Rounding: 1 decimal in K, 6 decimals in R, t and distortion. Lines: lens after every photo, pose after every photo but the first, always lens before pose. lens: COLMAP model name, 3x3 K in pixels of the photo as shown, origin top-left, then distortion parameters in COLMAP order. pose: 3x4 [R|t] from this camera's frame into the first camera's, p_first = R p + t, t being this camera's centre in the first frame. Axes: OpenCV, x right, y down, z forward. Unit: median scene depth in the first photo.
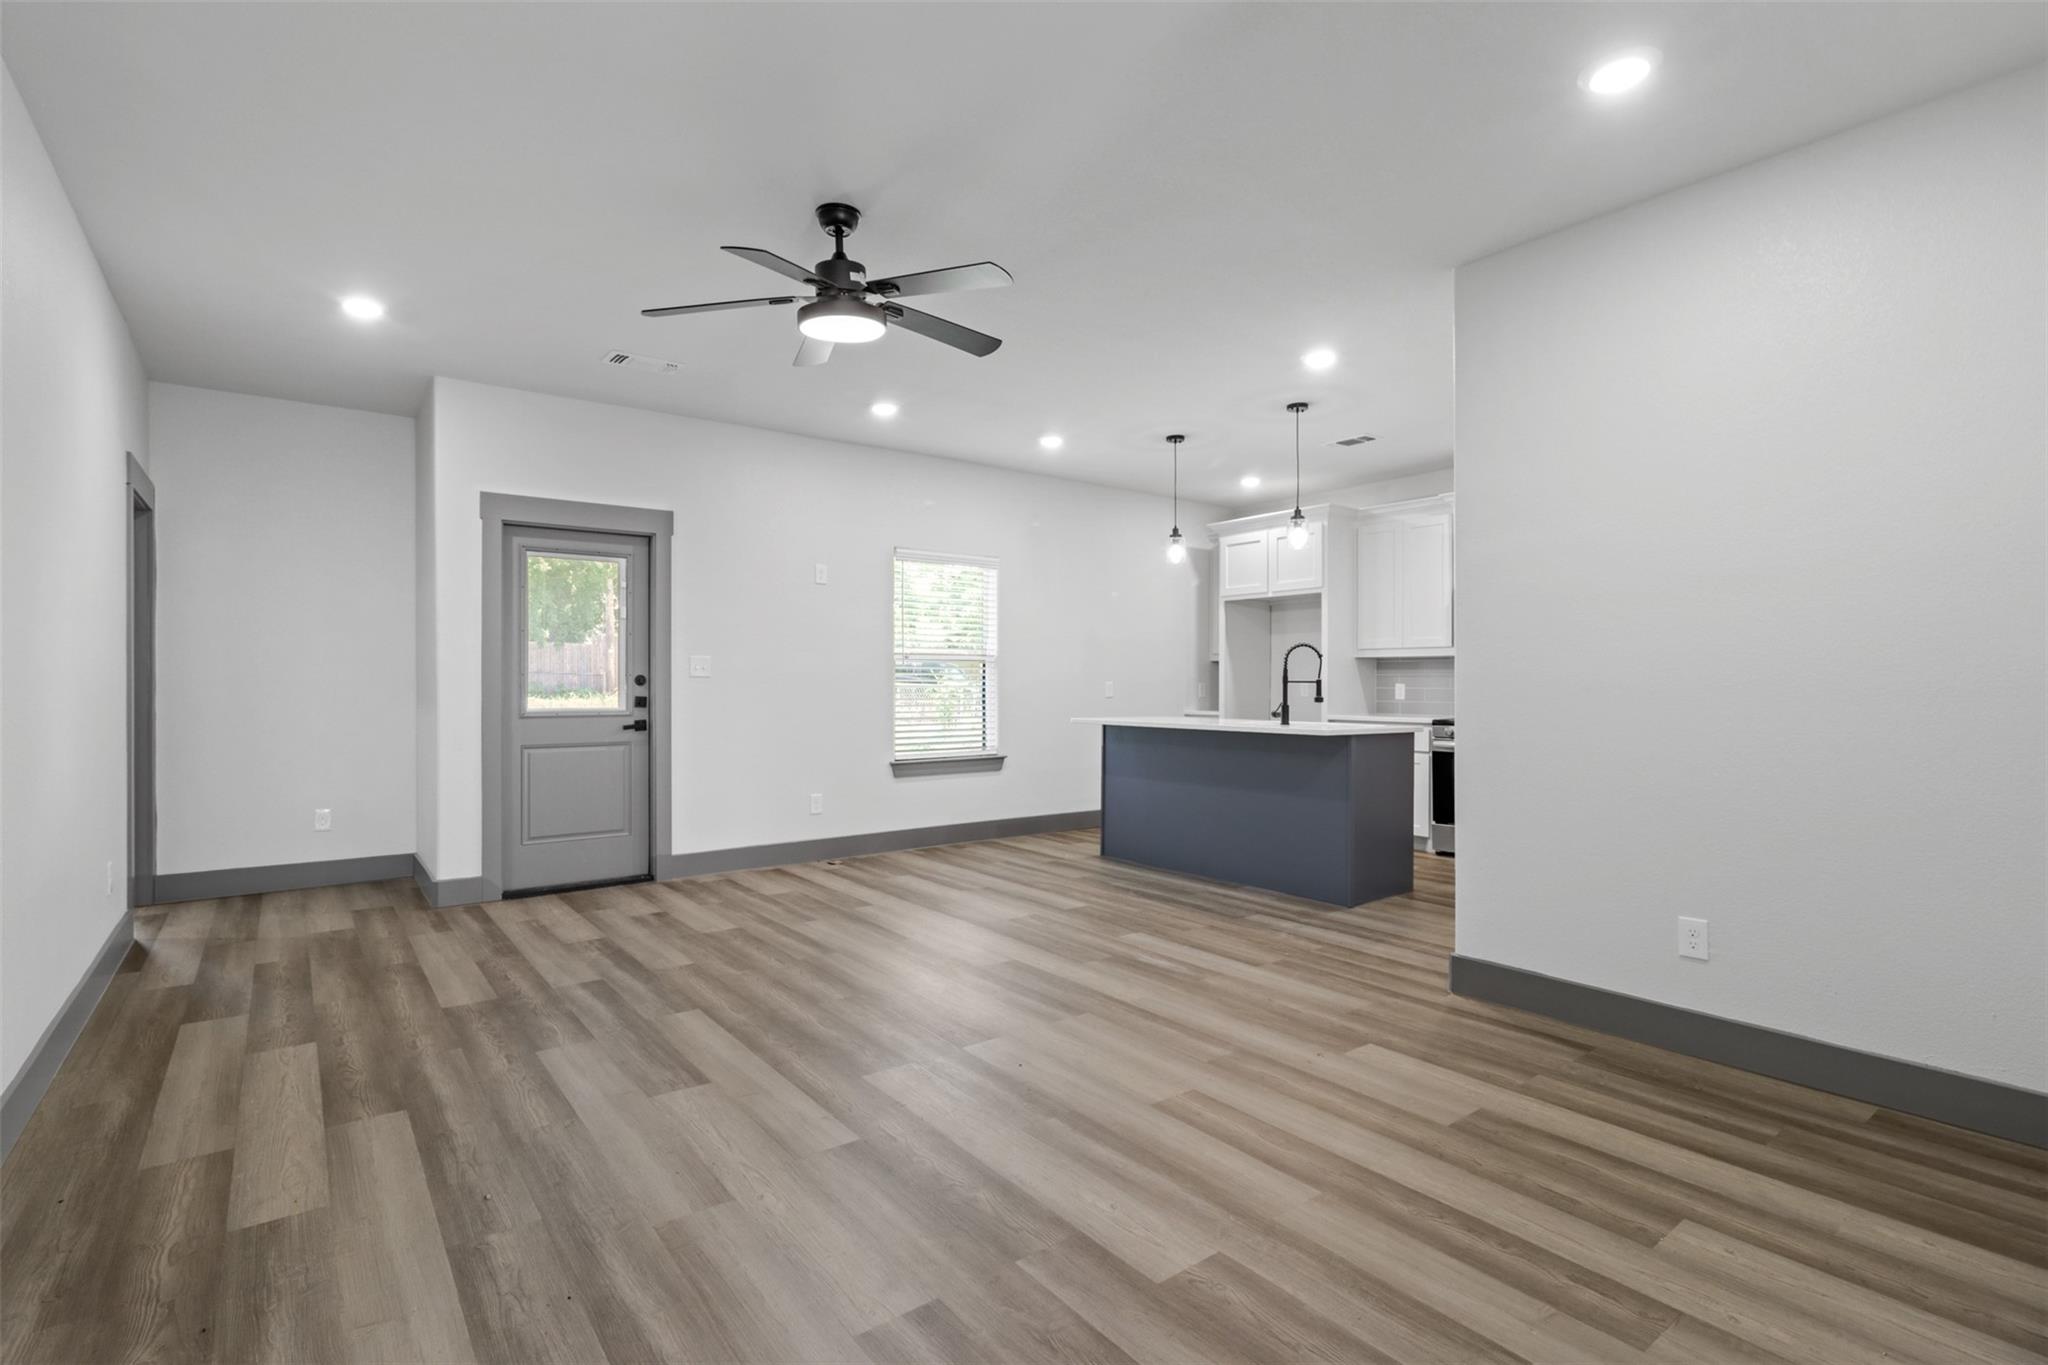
lens RADIAL K [[944.6, 0, 1013.0], [0, 944.6, 667.7], [0, 0, 1]] dist [0.002074, 0.000323]
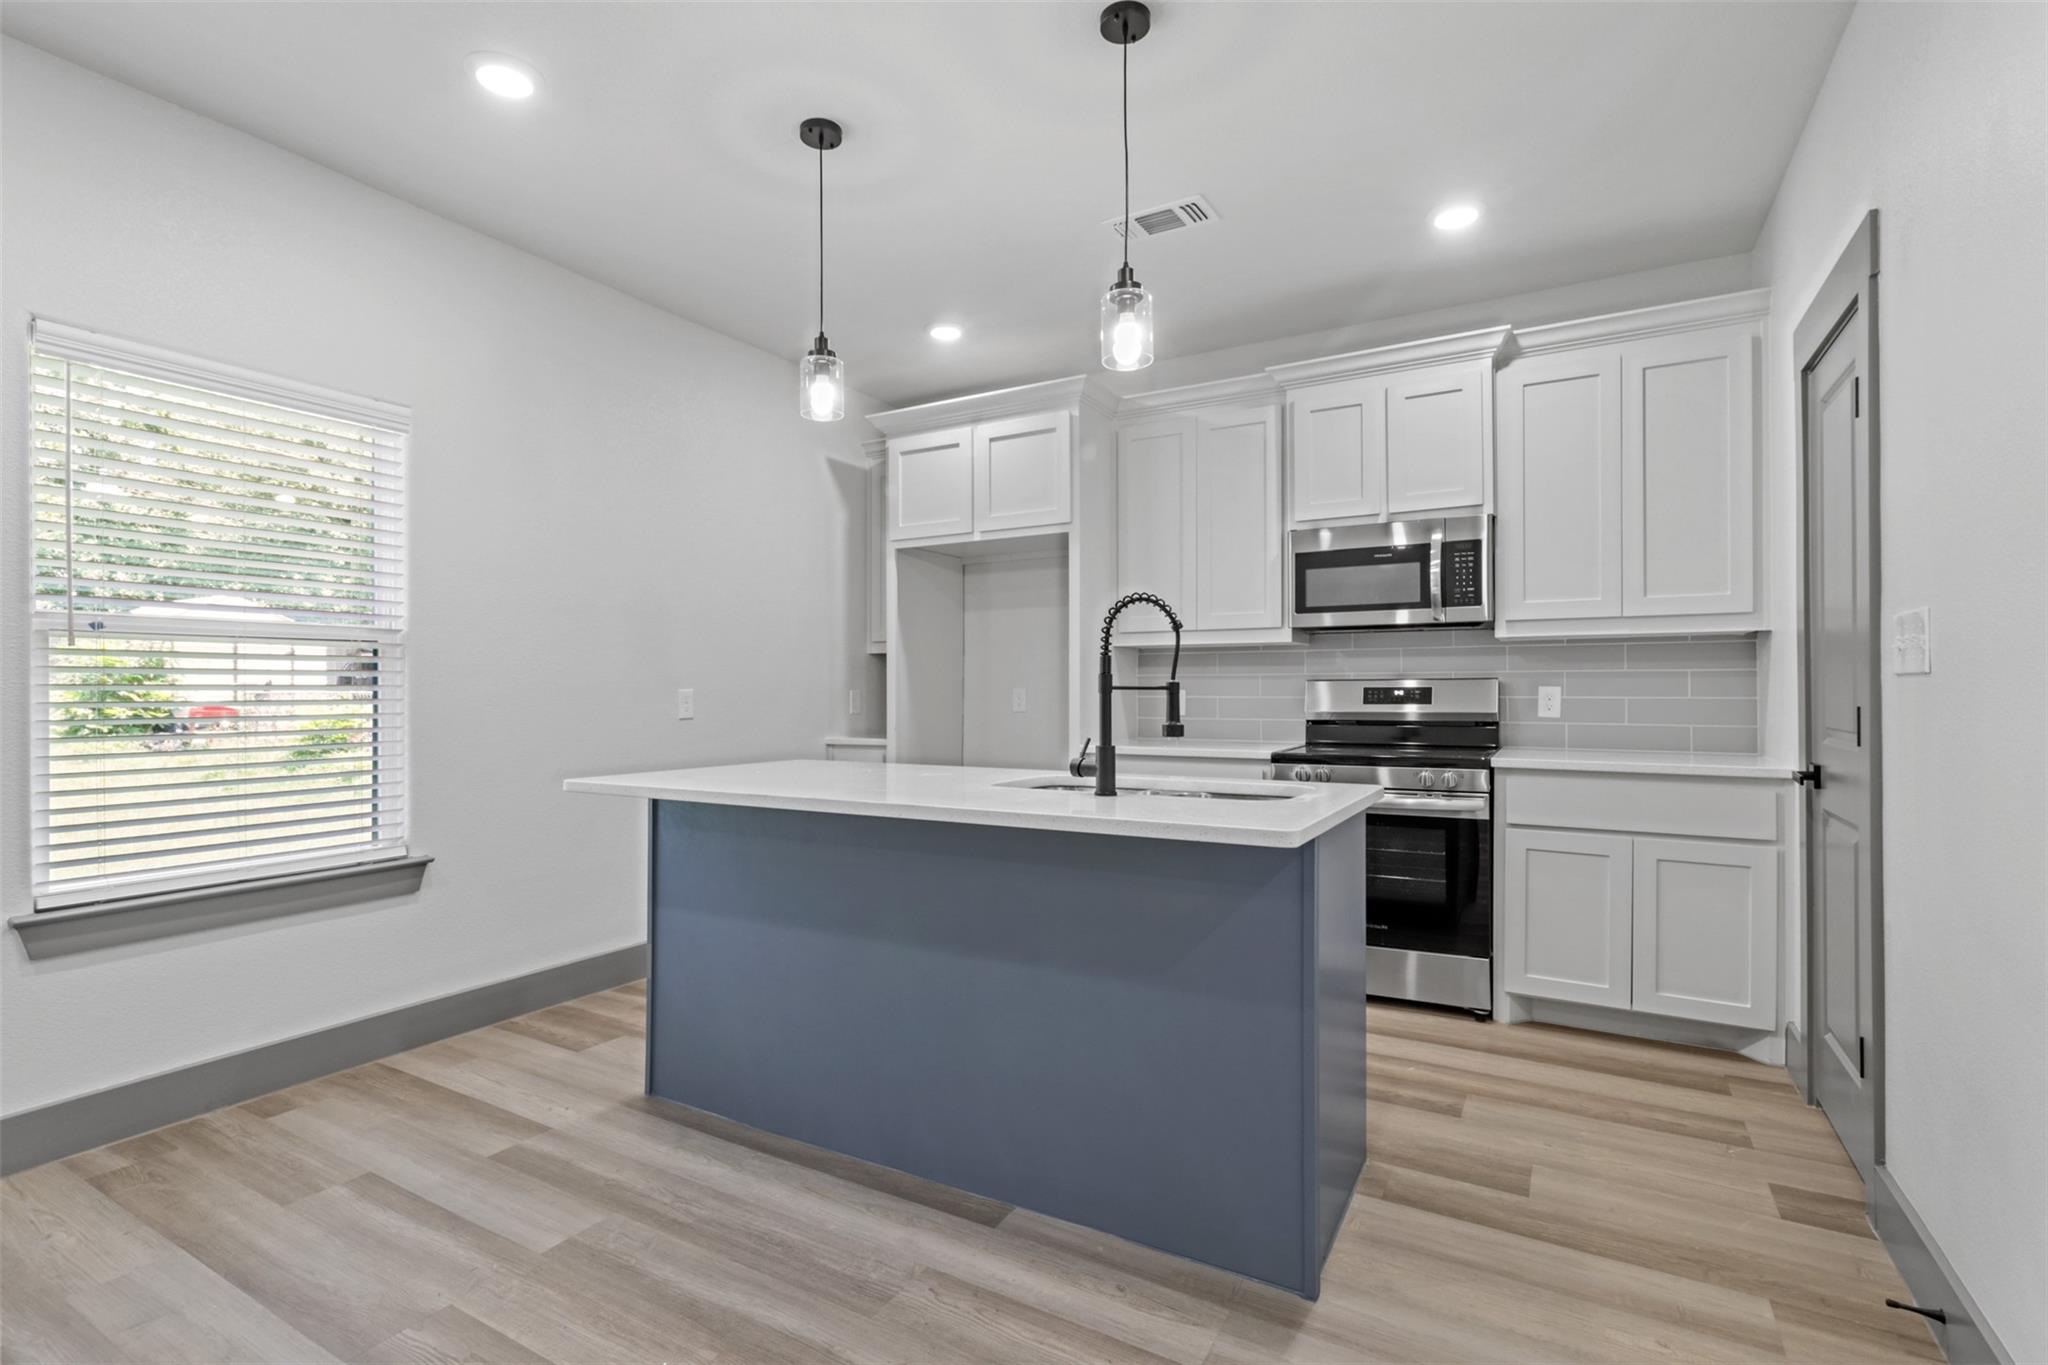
lens RADIAL K [[956.6, 0, 1003.9], [0, 956.6, 682.2], [0, 0, 1]] dist [-0.000904, 0.000024]
pose [[0.927865, -0.002547, 0.372909, 0.074165], [-0.001185, 0.999951, 0.009778, 0.006520], [-0.372915, -0.009515, 0.927817, 0.487222]]
